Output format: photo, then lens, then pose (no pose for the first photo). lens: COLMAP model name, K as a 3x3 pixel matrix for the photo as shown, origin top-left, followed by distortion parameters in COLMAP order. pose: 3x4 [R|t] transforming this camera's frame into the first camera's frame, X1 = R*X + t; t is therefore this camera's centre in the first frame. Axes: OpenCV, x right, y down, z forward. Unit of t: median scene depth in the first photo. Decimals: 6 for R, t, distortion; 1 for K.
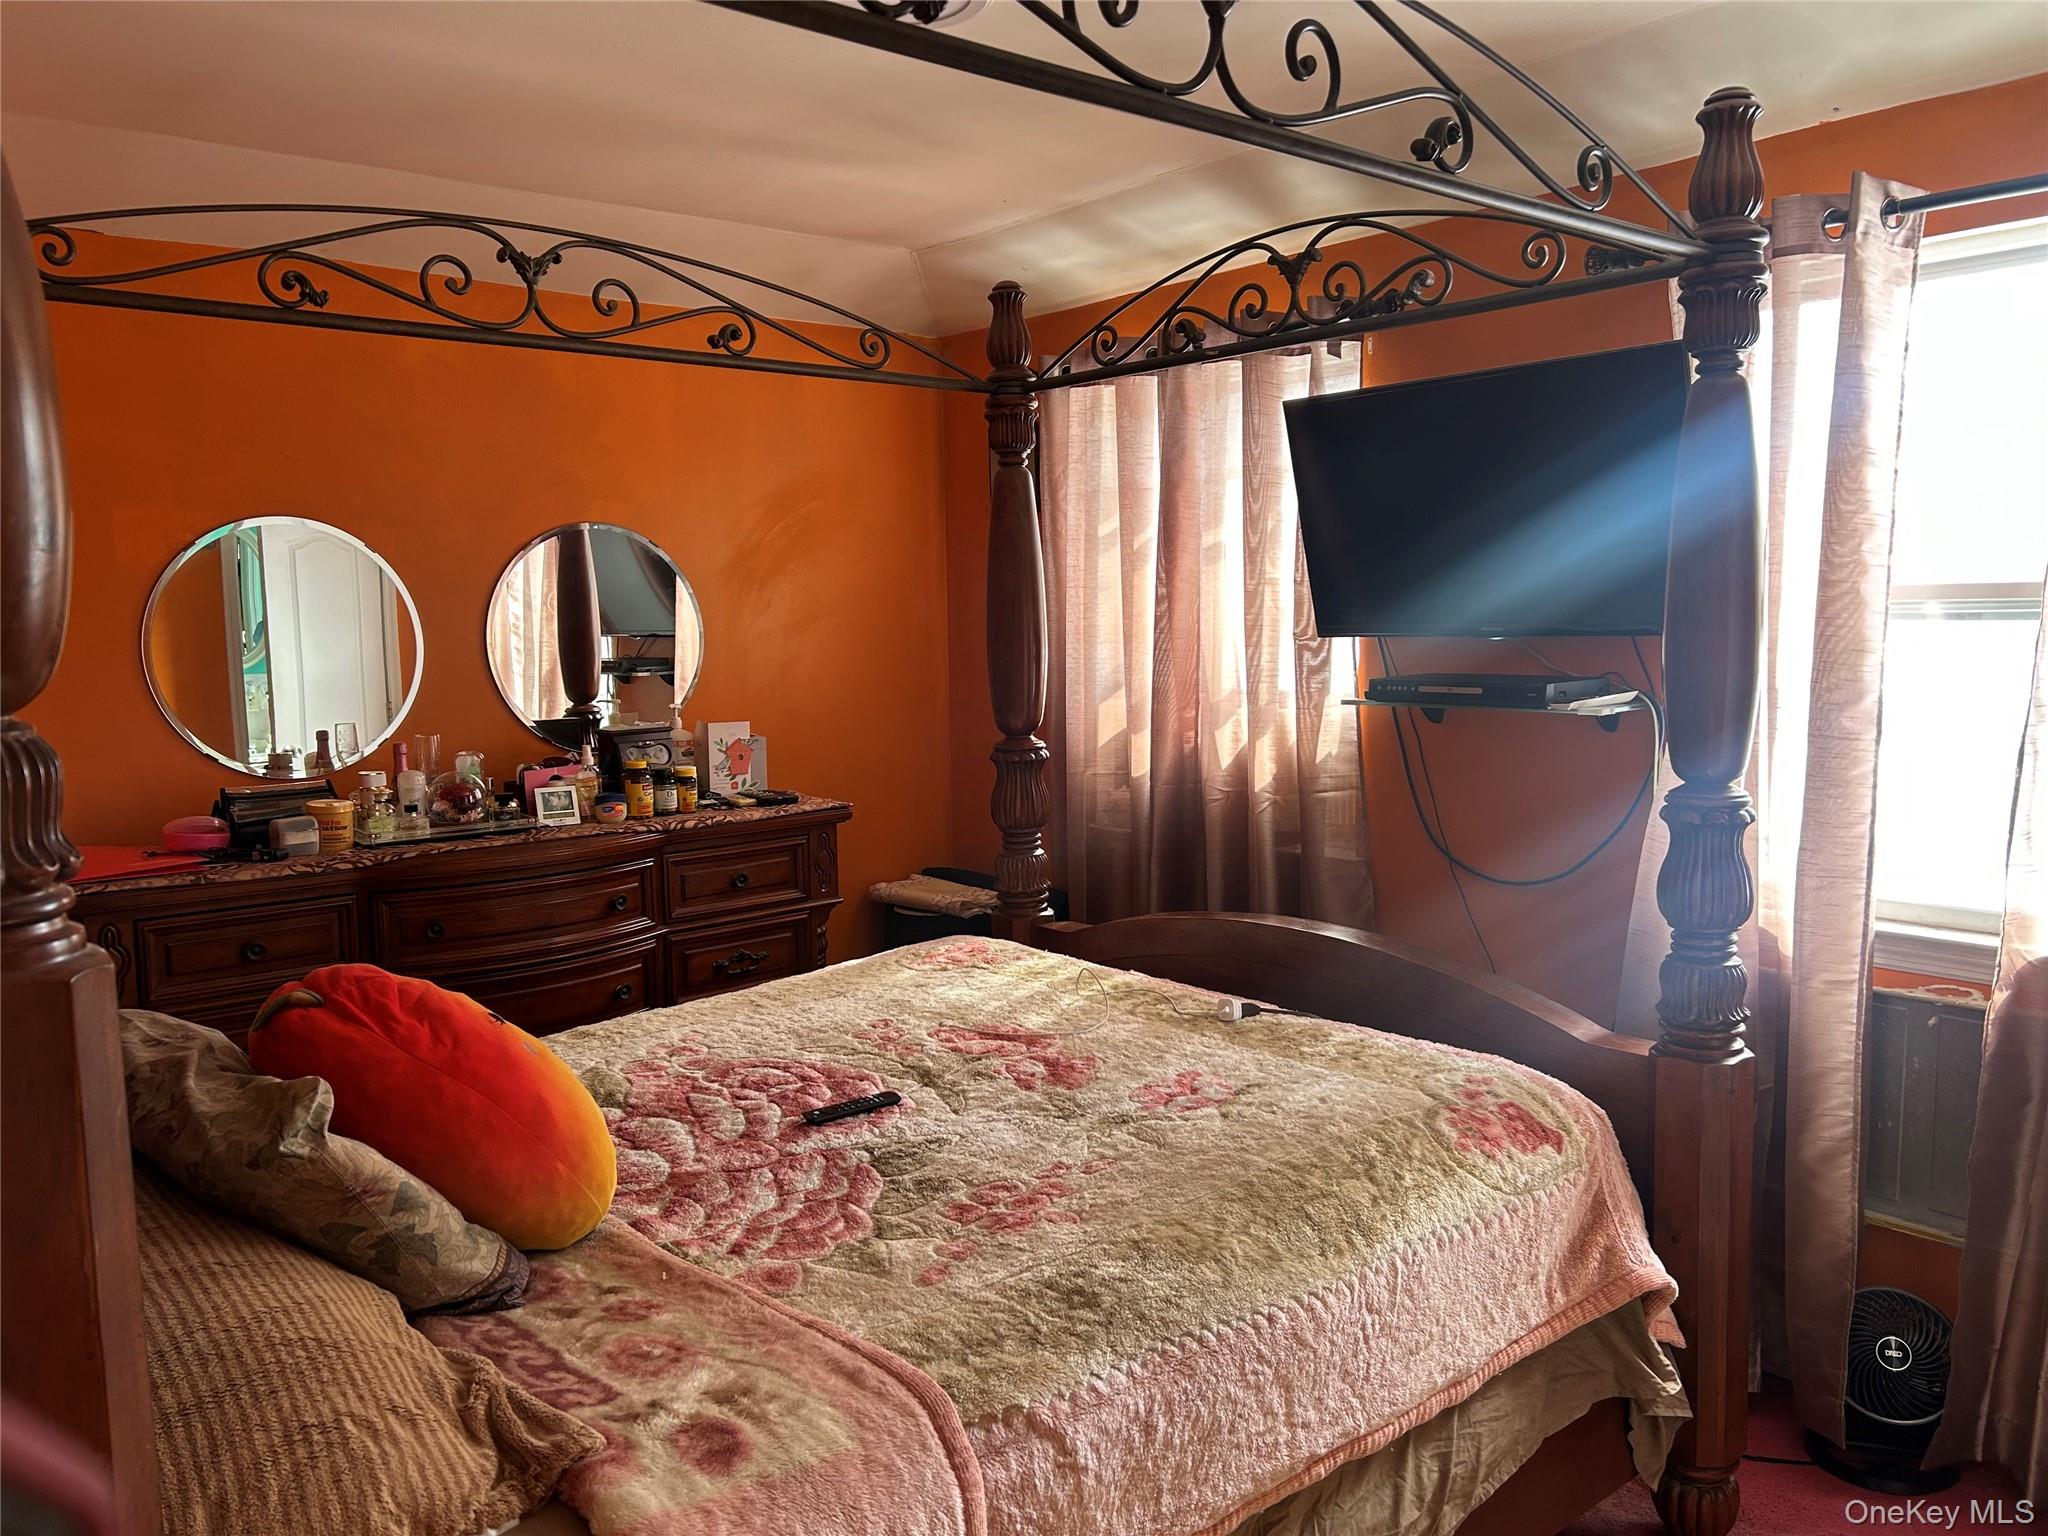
lens RADIAL K [[1535.3, 0, 1021.4], [0, 1535.3, 773.8], [0, 0, 1]] dist [0.110784, -0.203603]
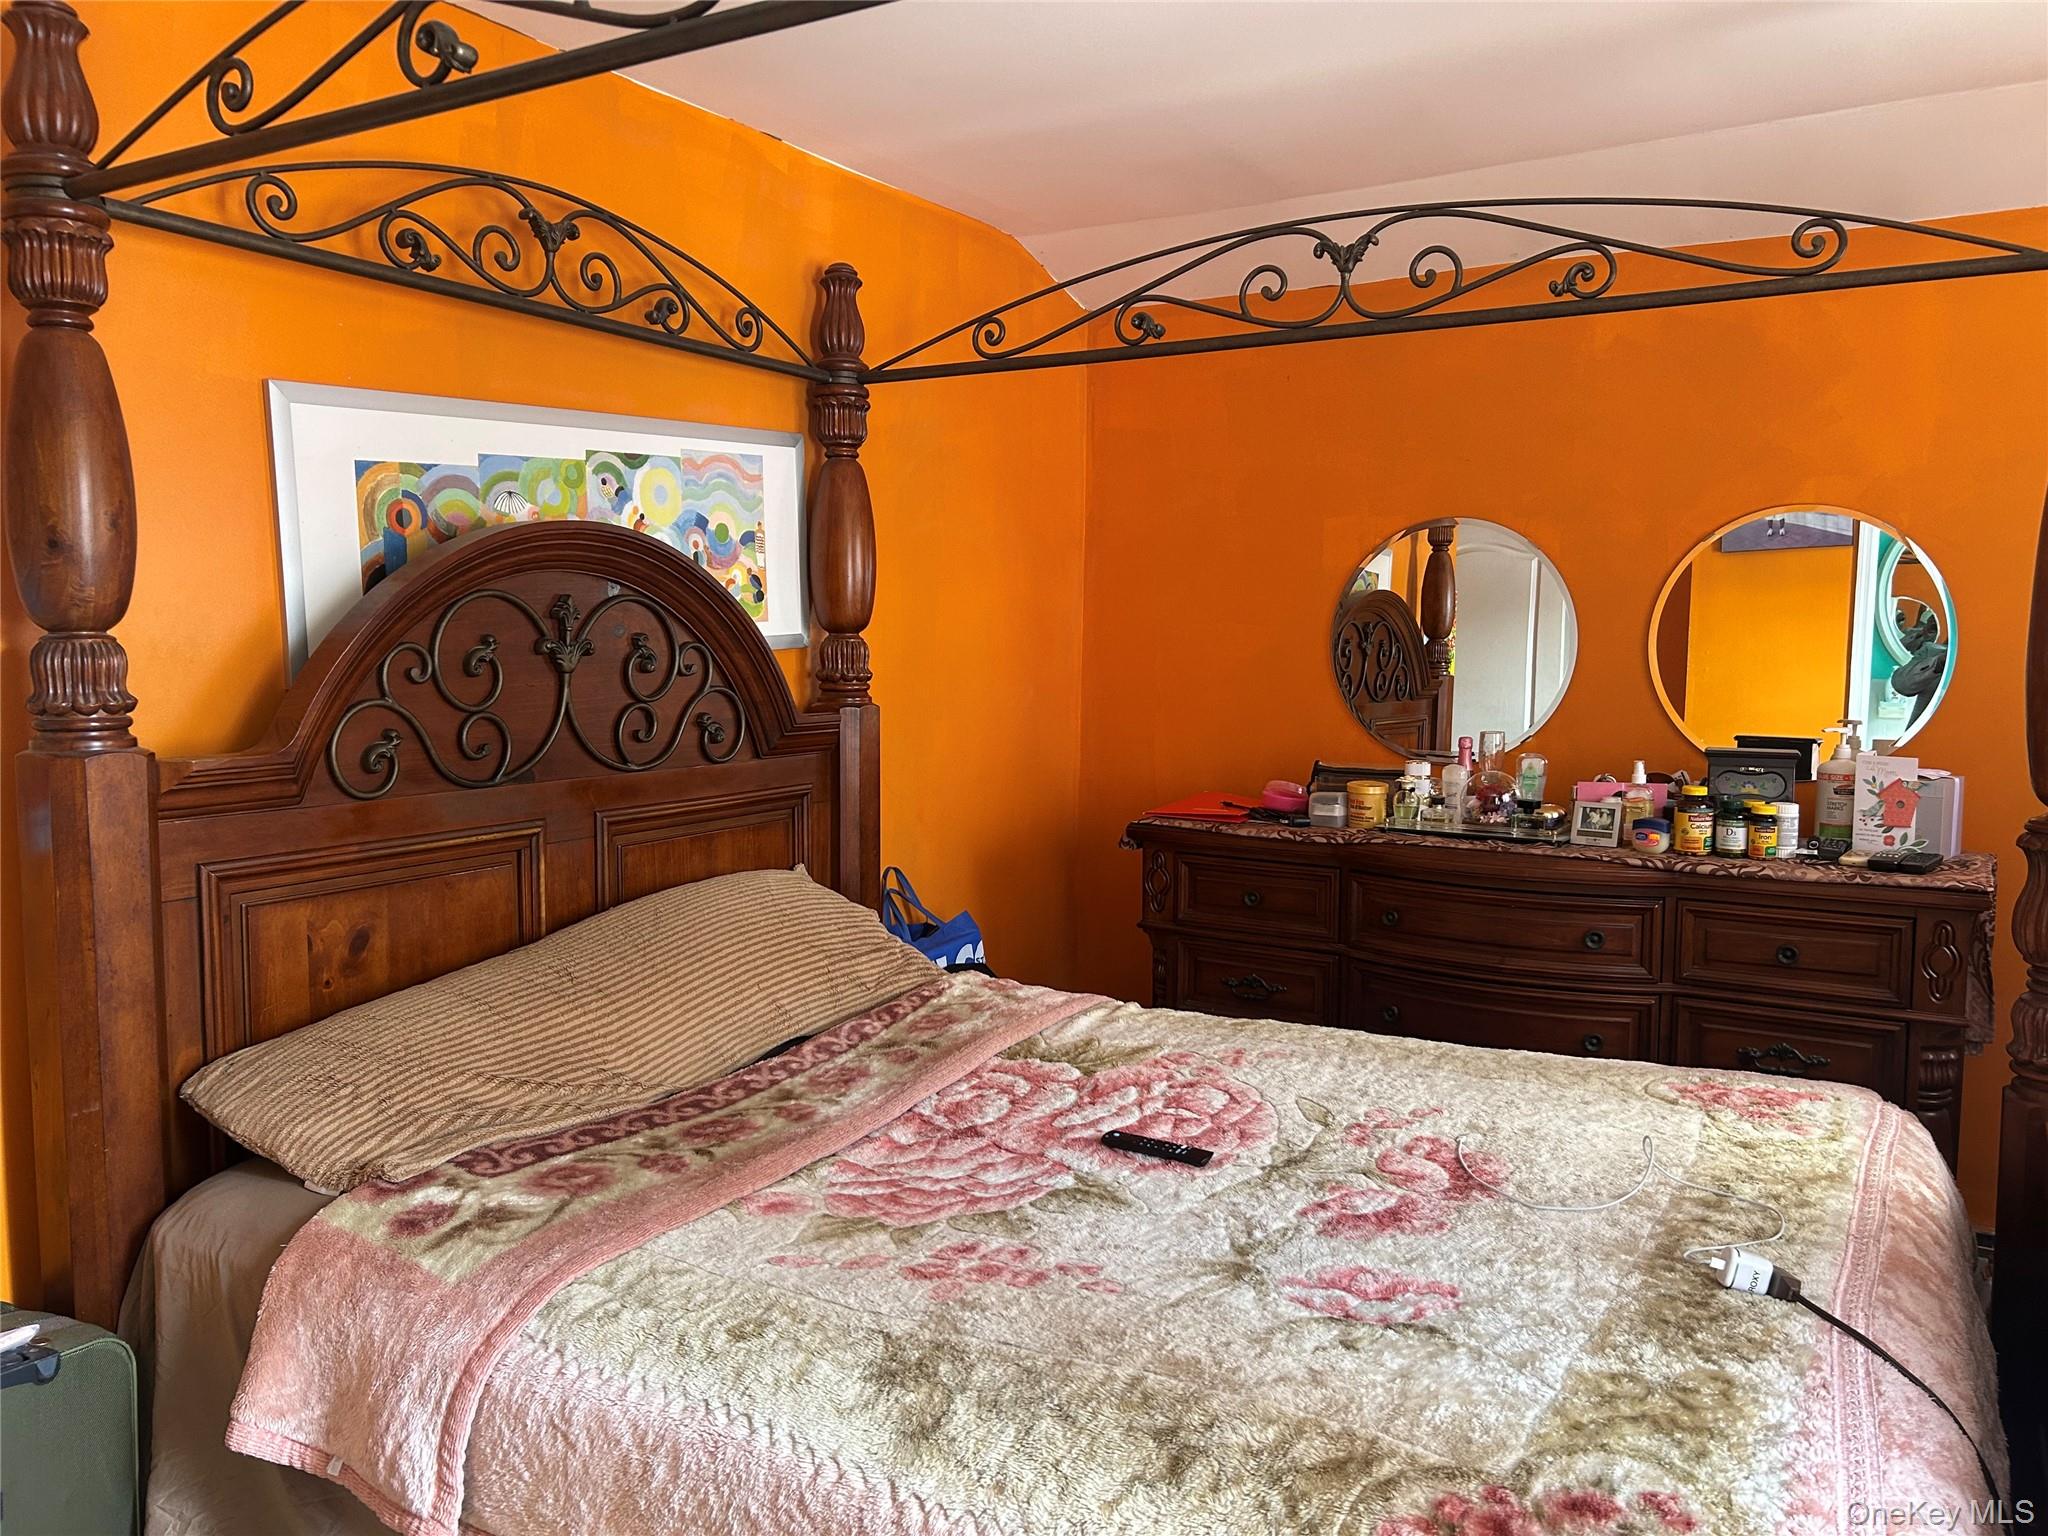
lens RADIAL K [[1535.3, 0, 1021.4], [0, 1535.3, 773.8], [0, 0, 1]] dist [0.110784, -0.203603]
pose [[0.323018, 0.112031, -0.939738, 0.595465], [-0.114219, 0.990325, 0.078801, -0.055689], [0.939475, 0.081882, 0.332689, 0.516883]]
